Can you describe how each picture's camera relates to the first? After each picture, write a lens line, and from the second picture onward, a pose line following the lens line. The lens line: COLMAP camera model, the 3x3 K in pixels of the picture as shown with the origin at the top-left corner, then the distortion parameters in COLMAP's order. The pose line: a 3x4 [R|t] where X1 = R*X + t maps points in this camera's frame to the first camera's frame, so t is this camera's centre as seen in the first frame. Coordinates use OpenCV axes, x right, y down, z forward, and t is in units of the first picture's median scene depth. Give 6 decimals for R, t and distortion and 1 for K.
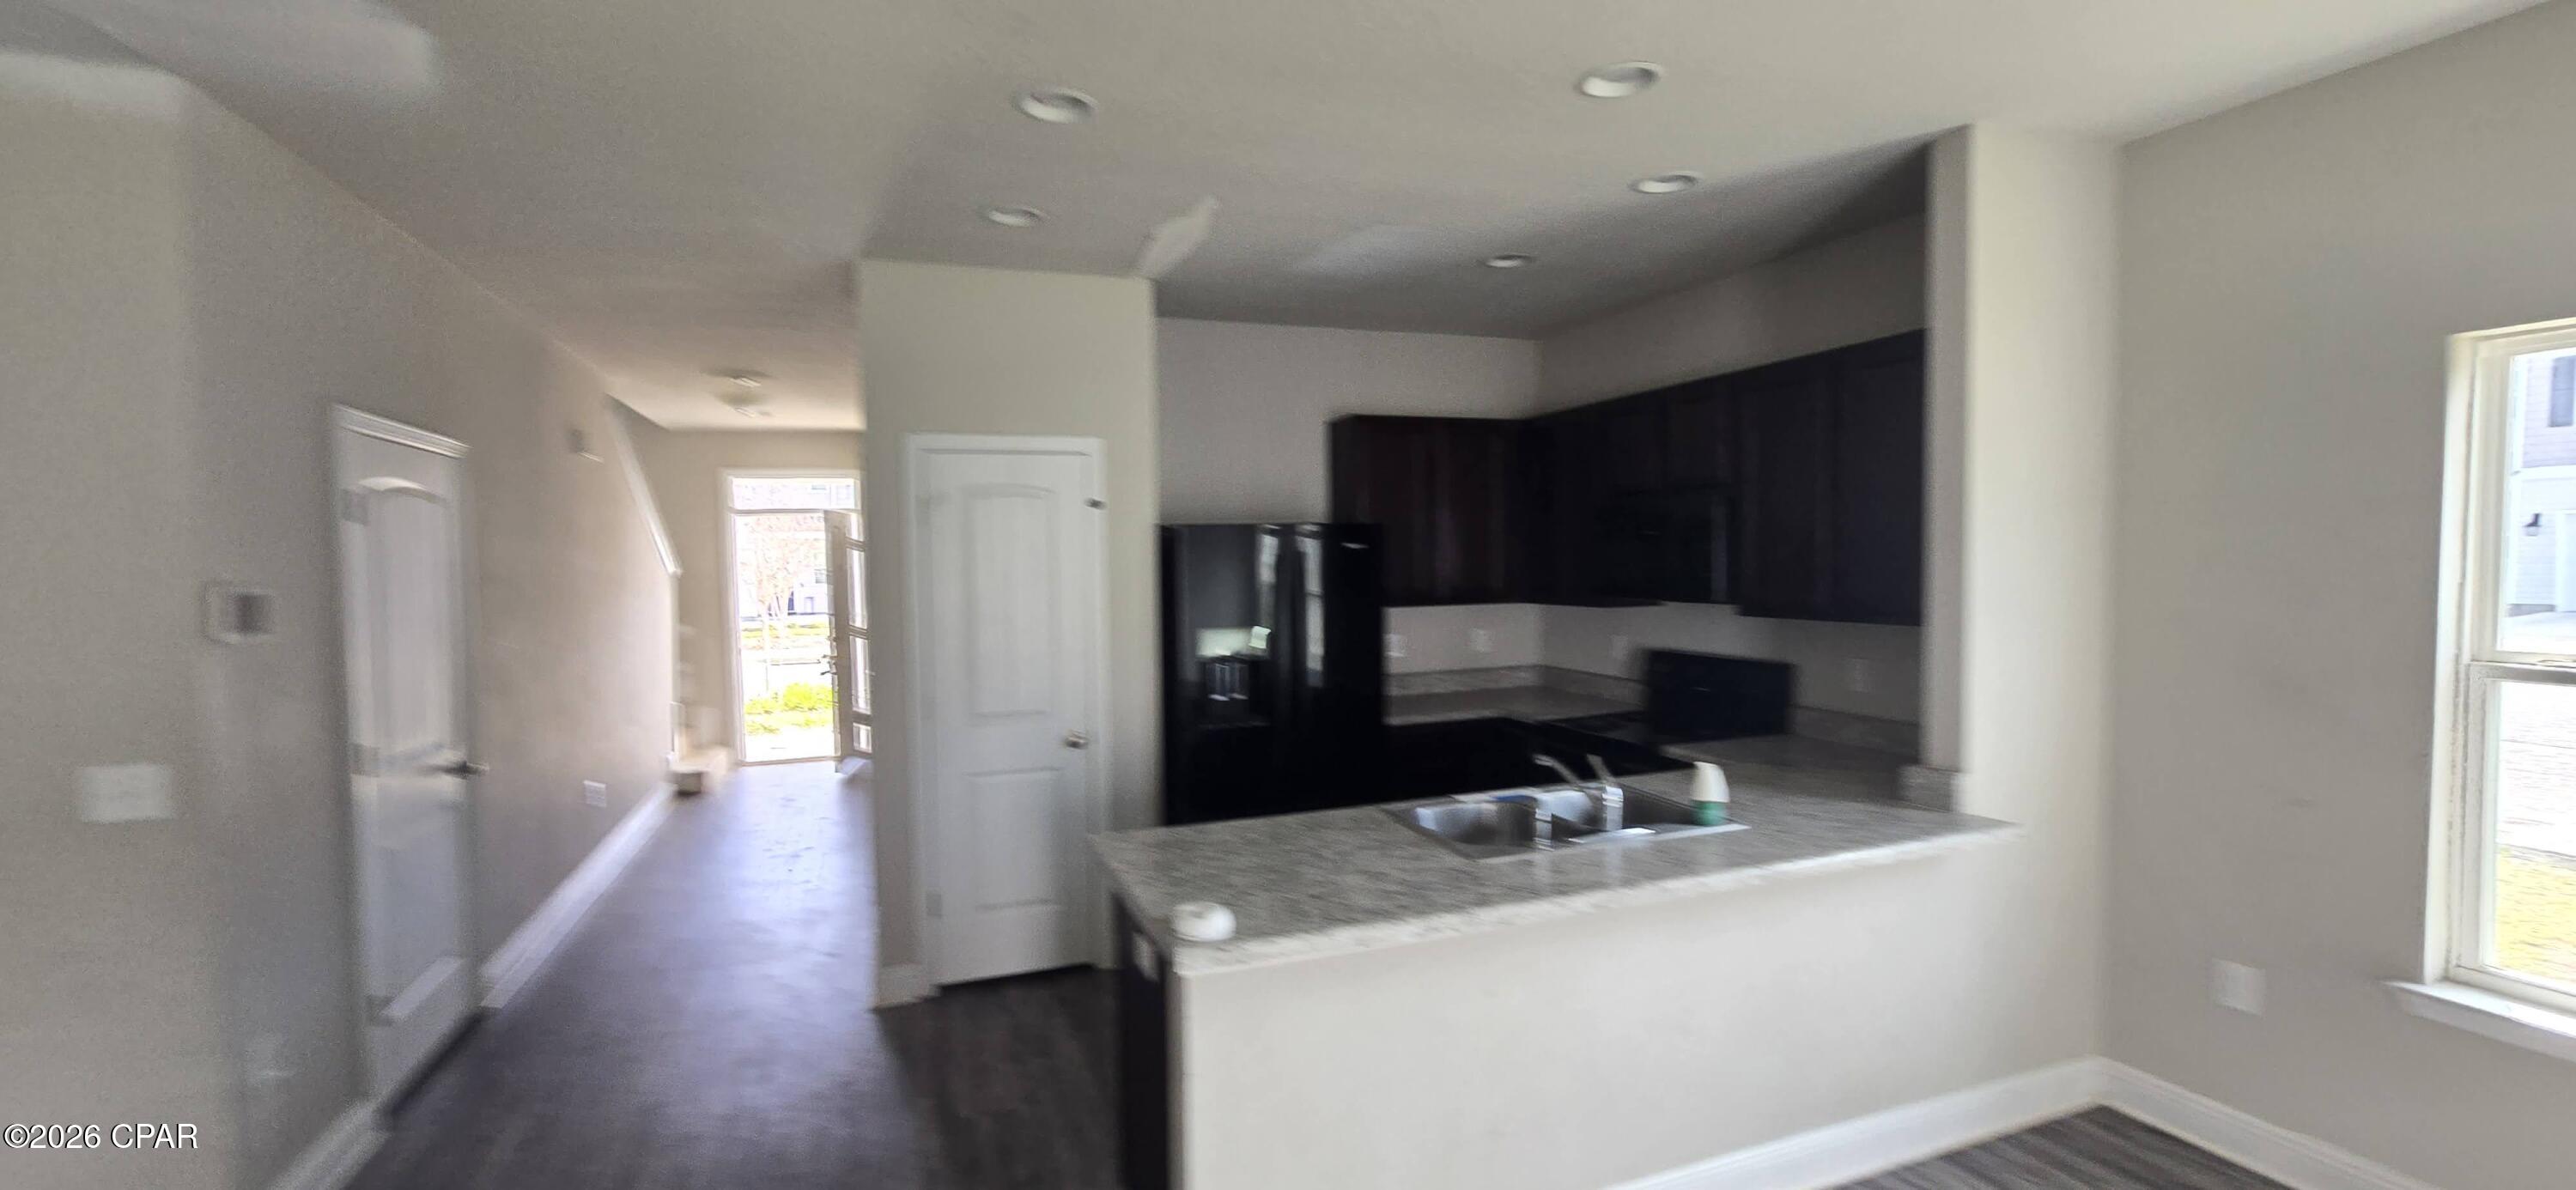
lens RADIAL K [[1055.9, 0, 1308.5], [0, 1055.9, 604.5], [0, 0, 1]] dist [0.000083, -0.000061]
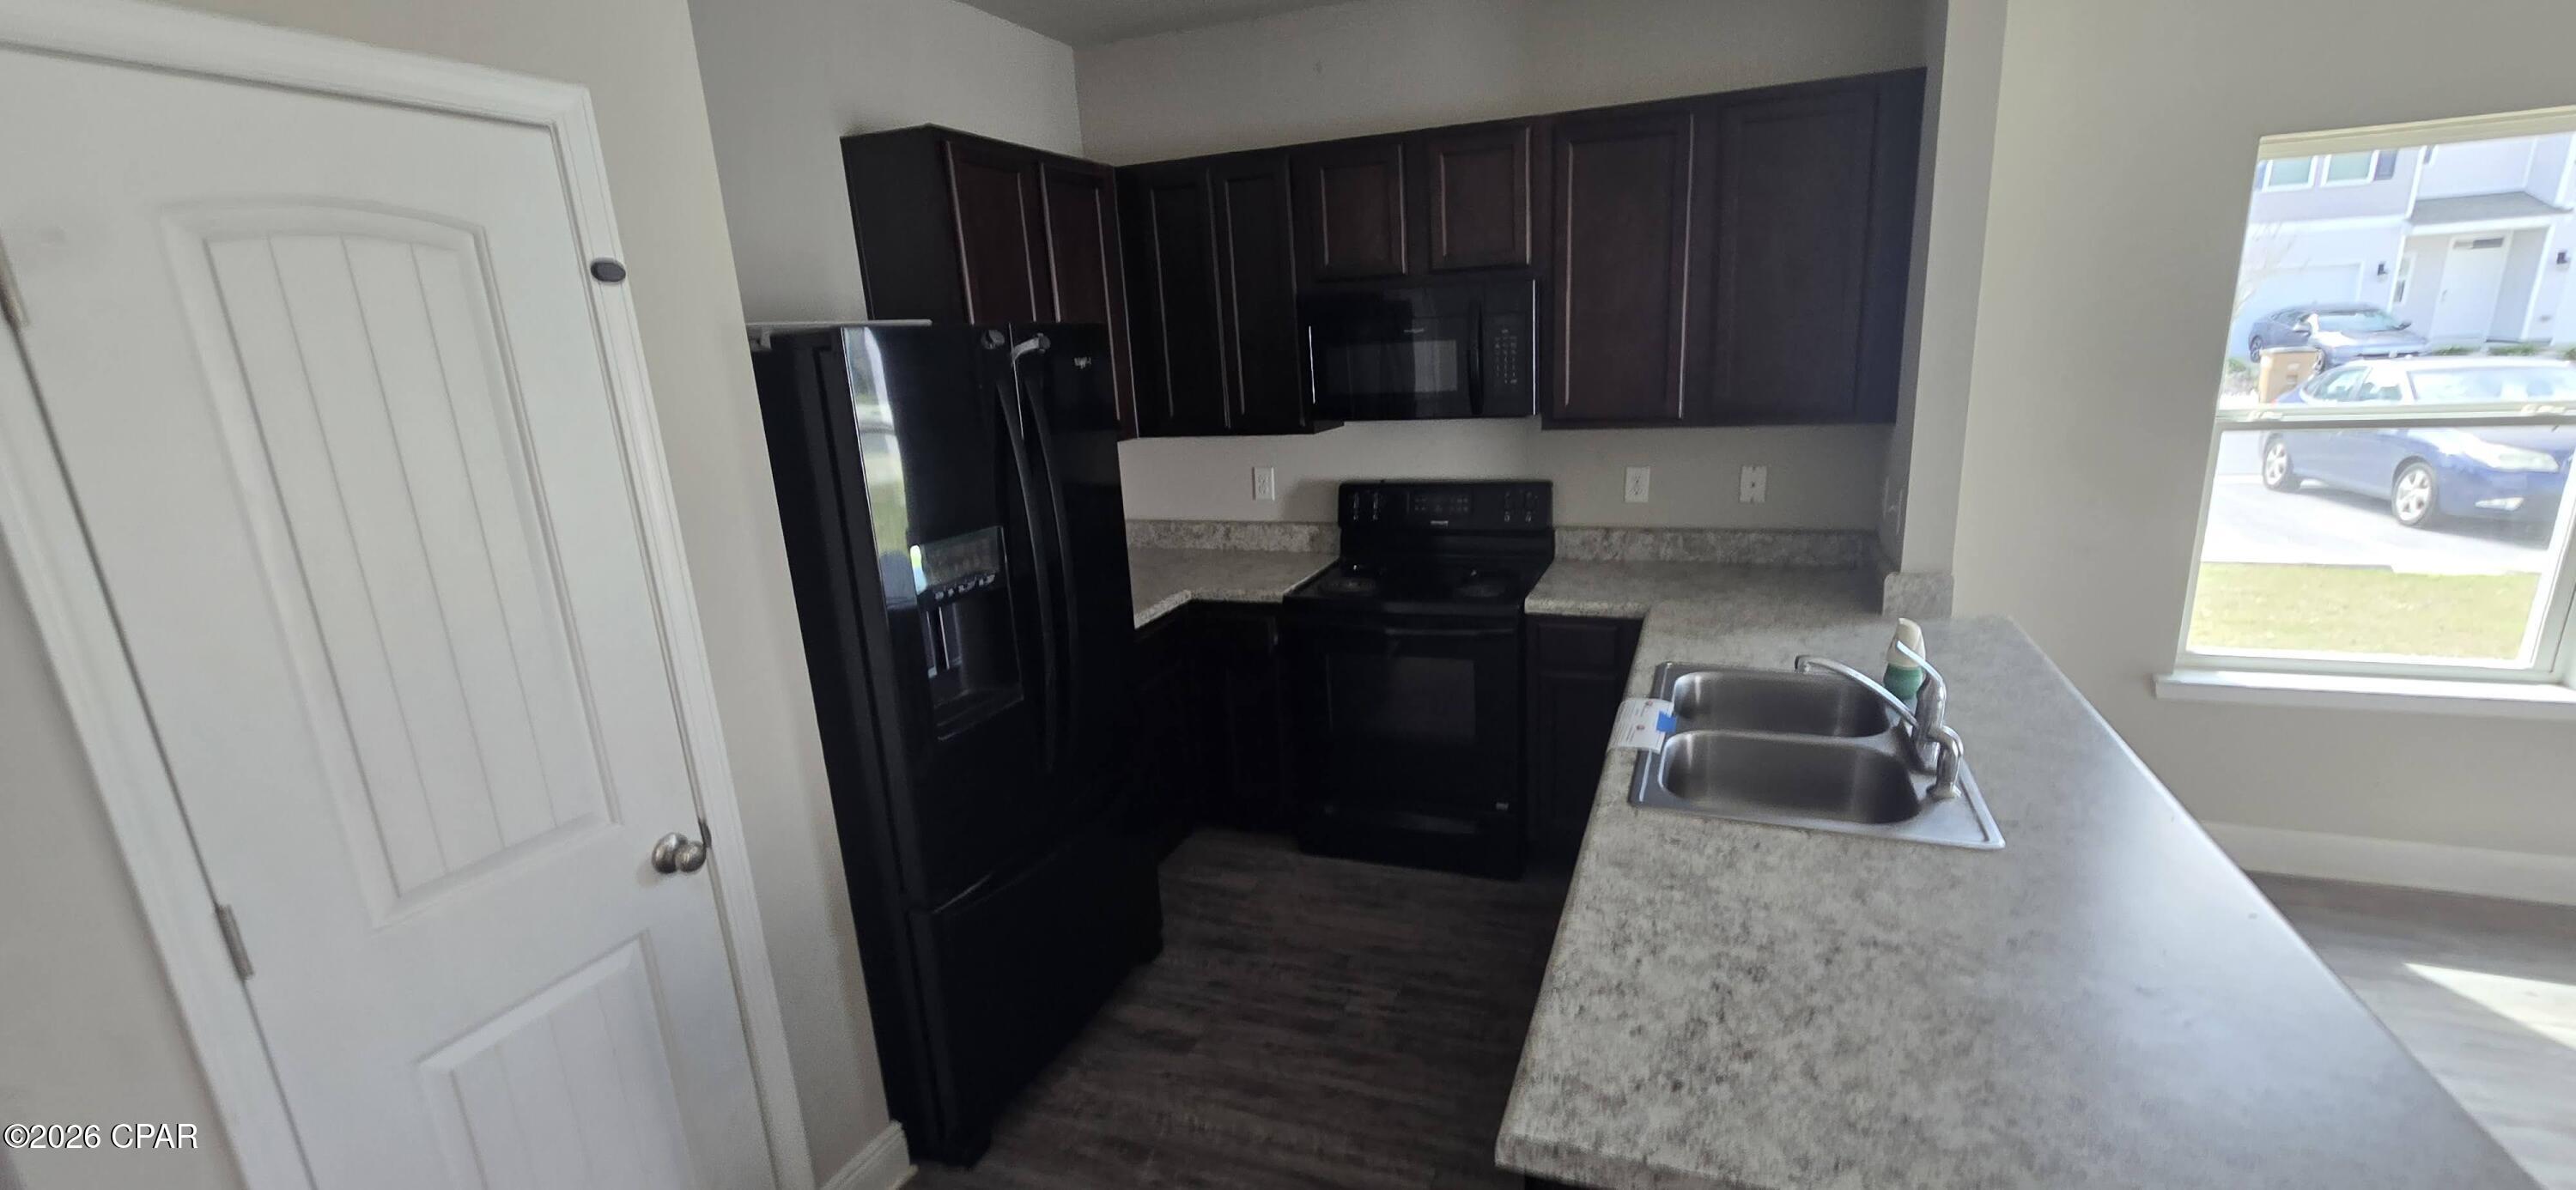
lens RADIAL K [[1055.9, 0, 1308.5], [0, 1055.9, 604.5], [0, 0, 1]] dist [0.000083, -0.000061]
pose [[0.682408, -0.195944, 0.704219, -0.327476], [0.077658, 0.977384, 0.196697, -0.031999], [-0.726834, -0.079539, 0.682192, 0.544636]]
